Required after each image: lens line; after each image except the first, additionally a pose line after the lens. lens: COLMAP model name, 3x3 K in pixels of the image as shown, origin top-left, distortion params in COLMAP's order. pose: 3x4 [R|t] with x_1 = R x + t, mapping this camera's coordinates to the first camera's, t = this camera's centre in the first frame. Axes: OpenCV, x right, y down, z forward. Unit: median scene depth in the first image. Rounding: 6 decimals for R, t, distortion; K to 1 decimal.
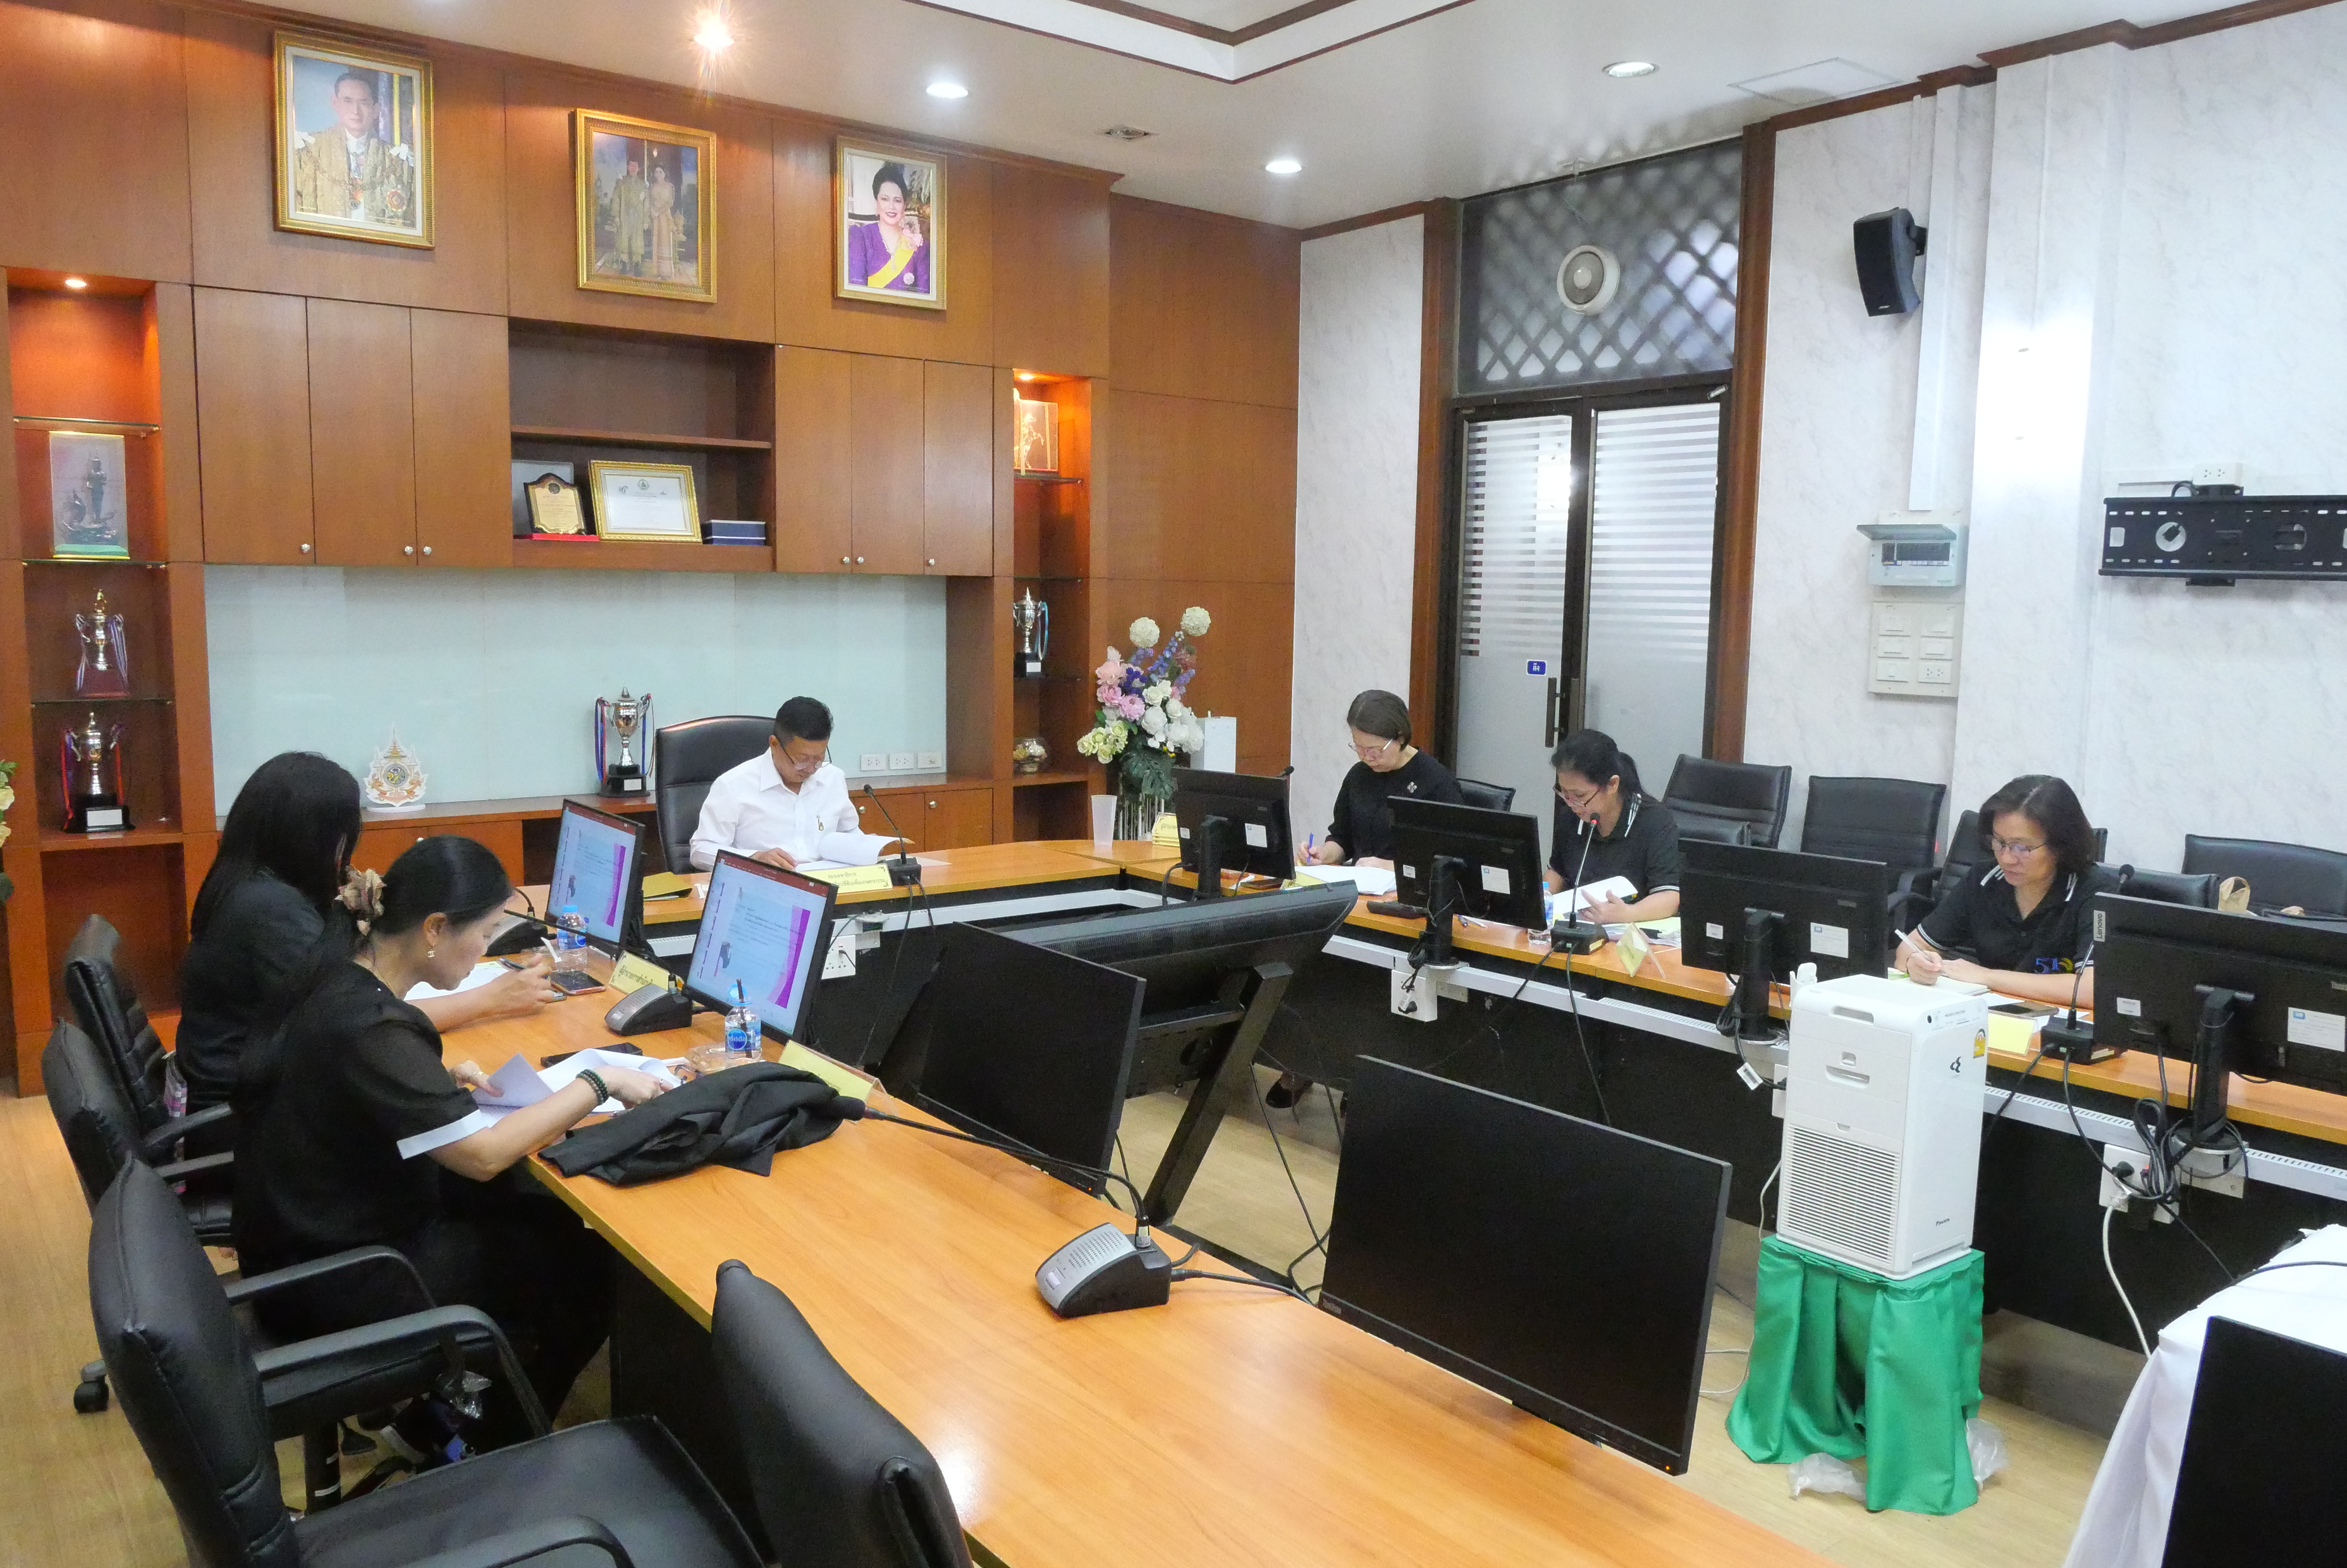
lens RADIAL K [[1696.4, 0, 1173.5], [0, 1696.4, 784.0], [0, 0, 1]] dist [-0.051347, 0.035935]
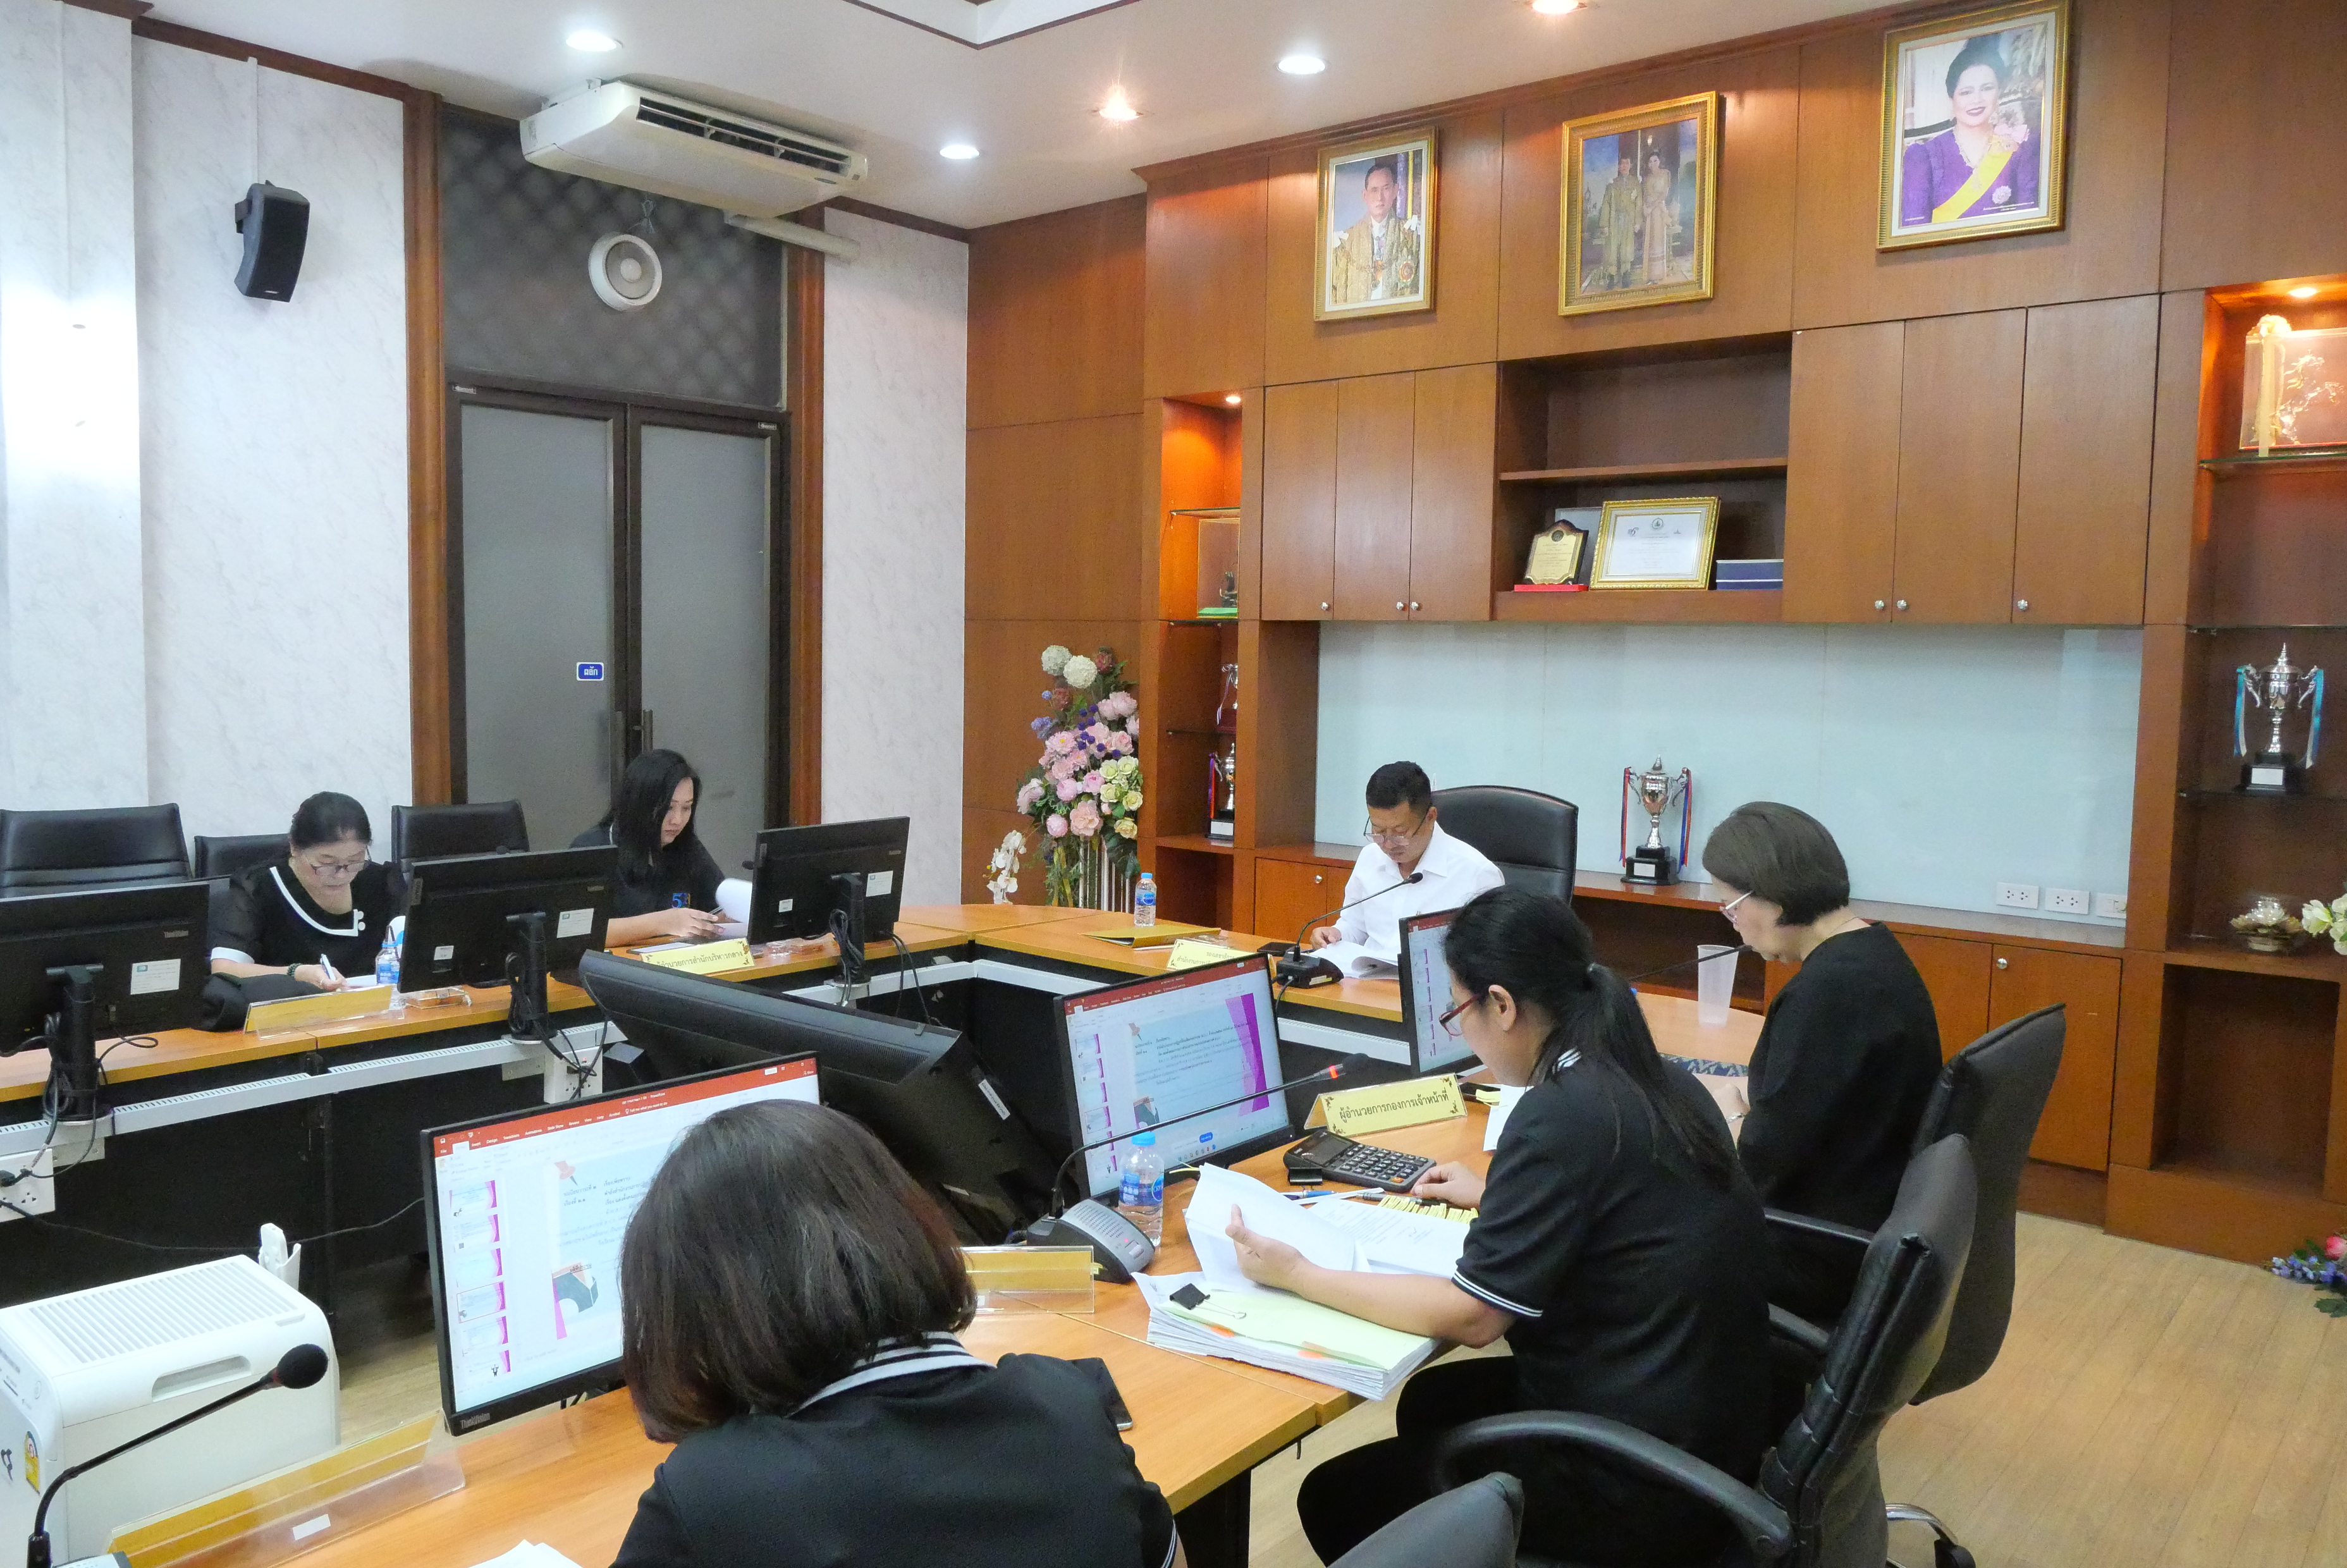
lens RADIAL K [[1696.4, 0, 1173.5], [0, 1696.4, 784.0], [0, 0, 1]] dist [-0.051347, 0.035935]
pose [[0.206348, 0.065064, -0.976313, 0.503139], [-0.125414, 0.991316, 0.039557, -0.050285], [0.970408, 0.114281, 0.212716, 0.611191]]
